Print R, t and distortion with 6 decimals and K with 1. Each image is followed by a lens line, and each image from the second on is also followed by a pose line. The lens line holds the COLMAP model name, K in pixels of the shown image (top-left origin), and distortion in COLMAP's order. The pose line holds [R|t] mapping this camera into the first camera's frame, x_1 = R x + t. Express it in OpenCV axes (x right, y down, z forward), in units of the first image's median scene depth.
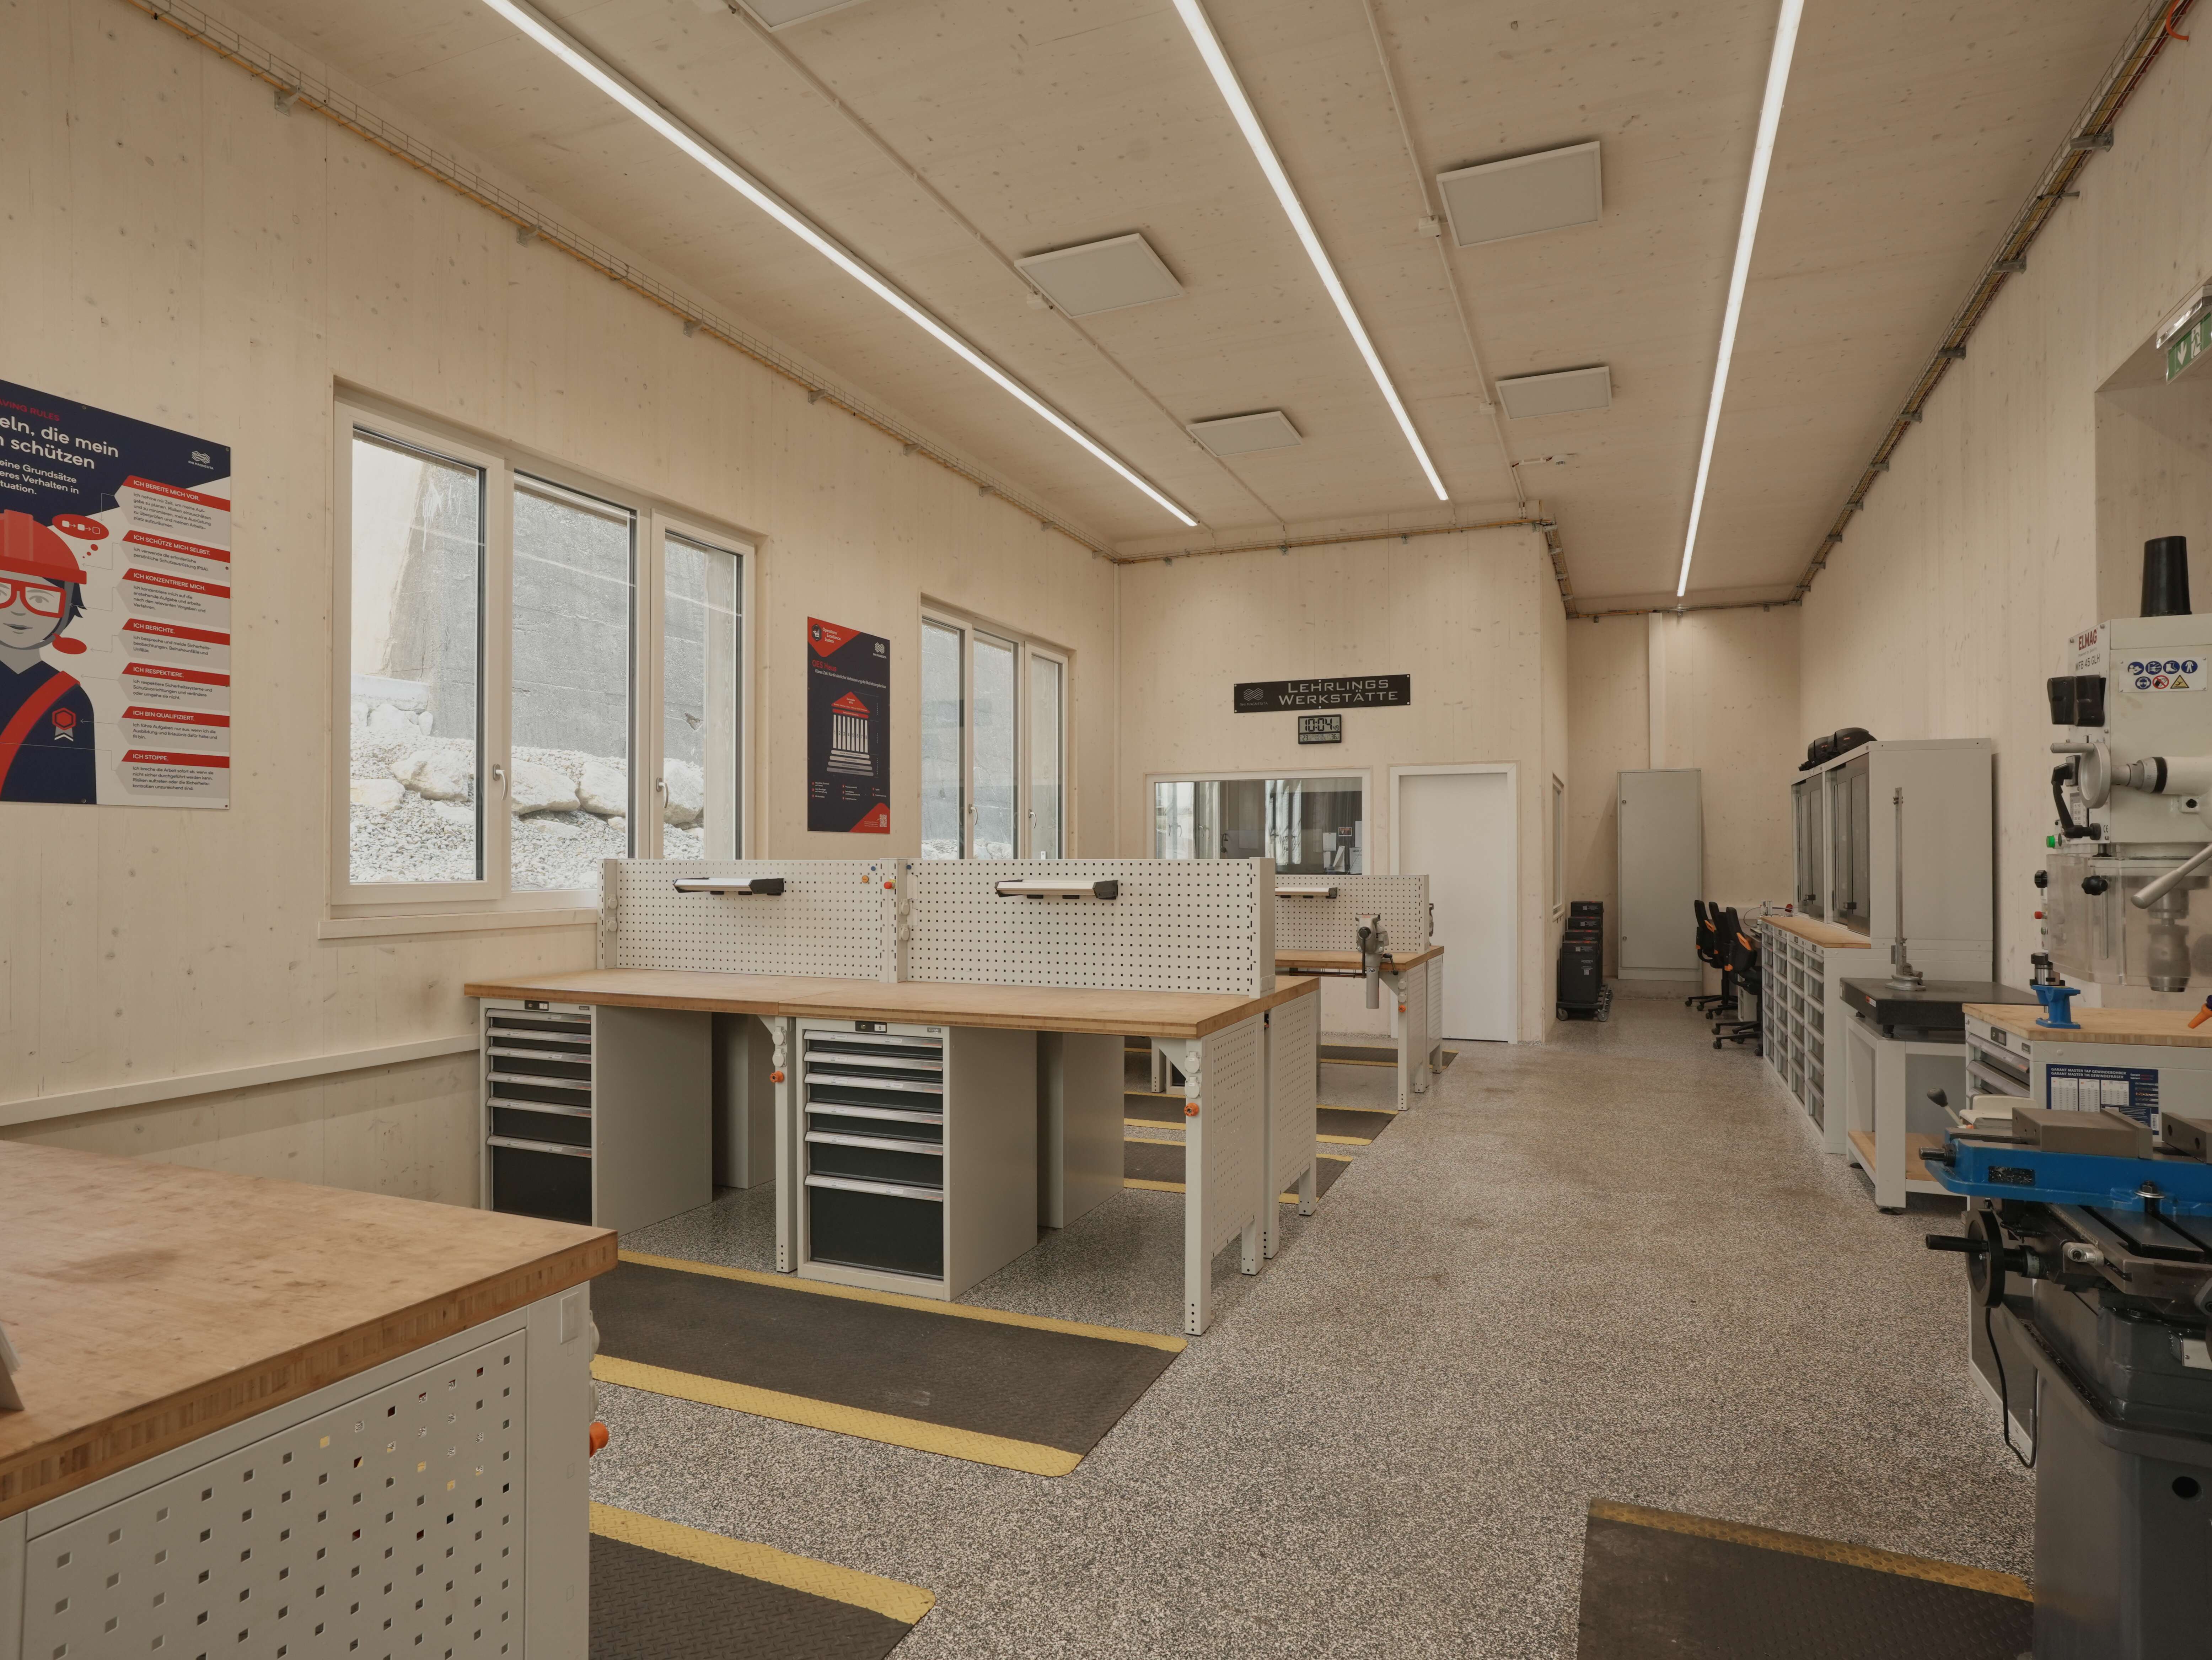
lens RADIAL K [[1307.2, 0, 1113.2], [0, 1307.2, 841.4], [0, 0, 1]] dist [-0.002835, 0.001702]
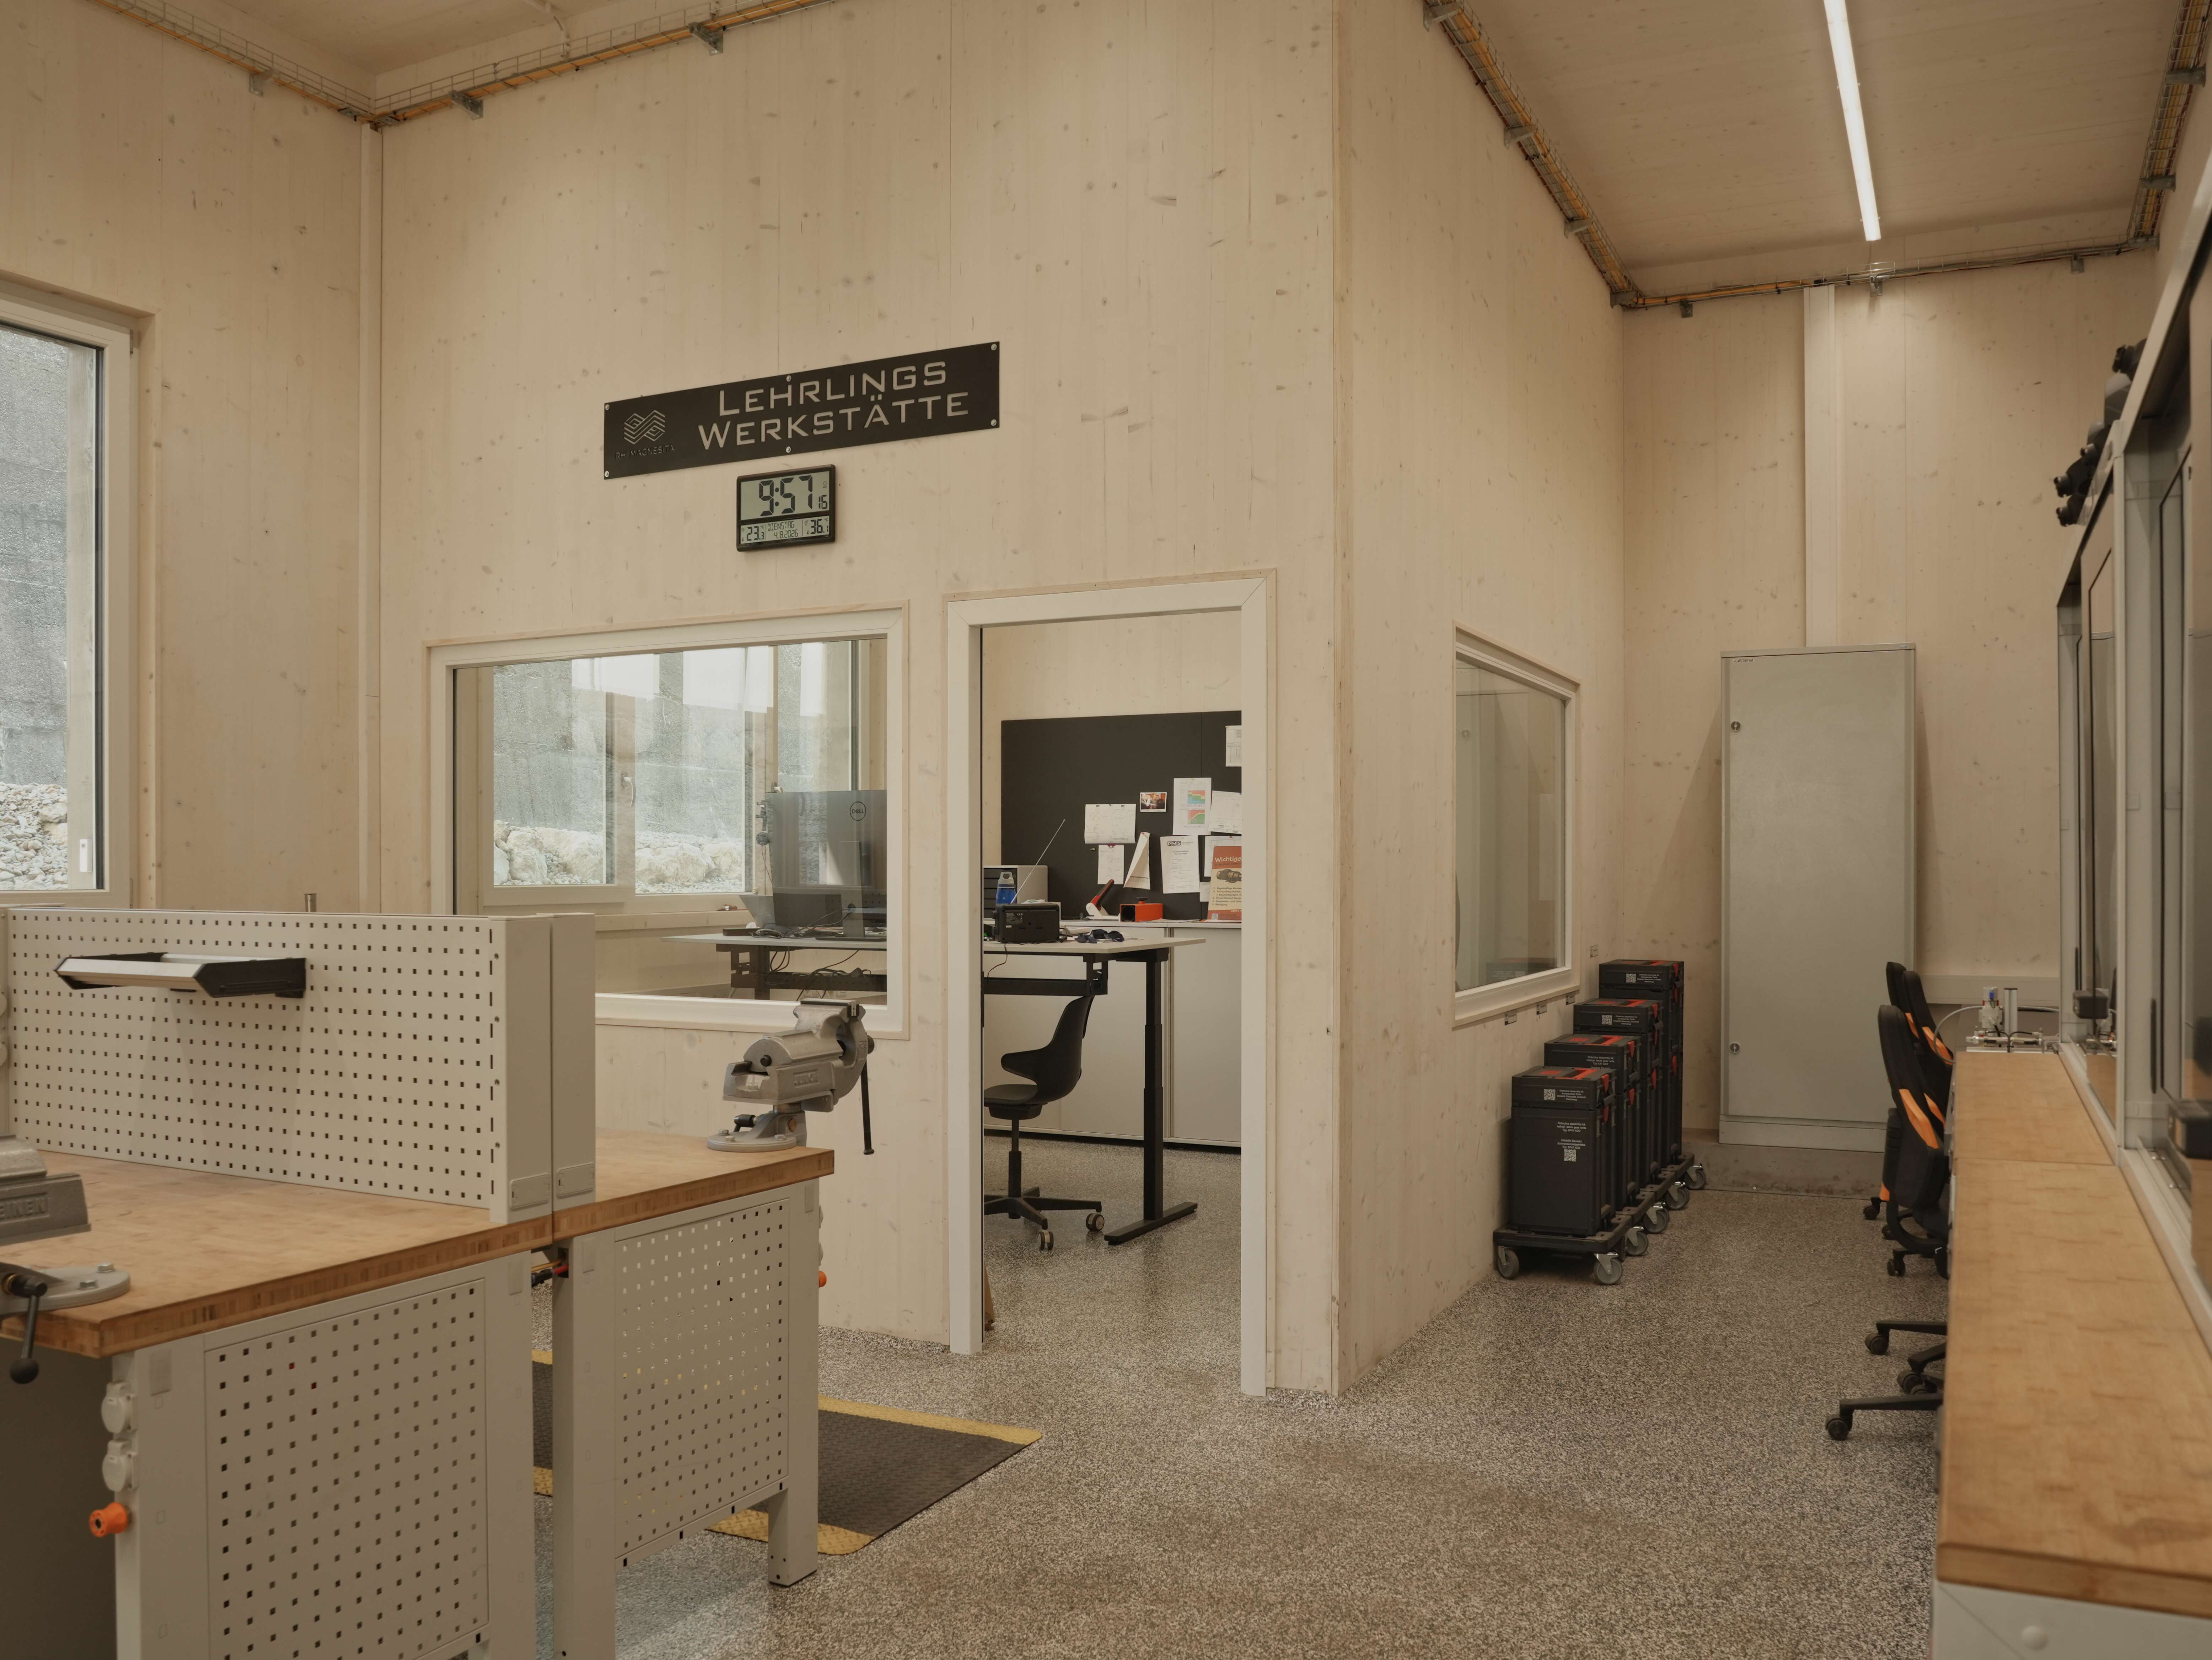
lens RADIAL K [[1831.3, 0, 1107.6], [0, 1831.3, 862.8], [0, 0, 1]] dist [-0.052147, 0.012355]
pose [[0.997228, -0.001631, -0.074393, 0.716871], [0.002580, 0.999916, 0.012665, 0.019755], [0.074366, -0.012822, 0.997149, 1.230853]]
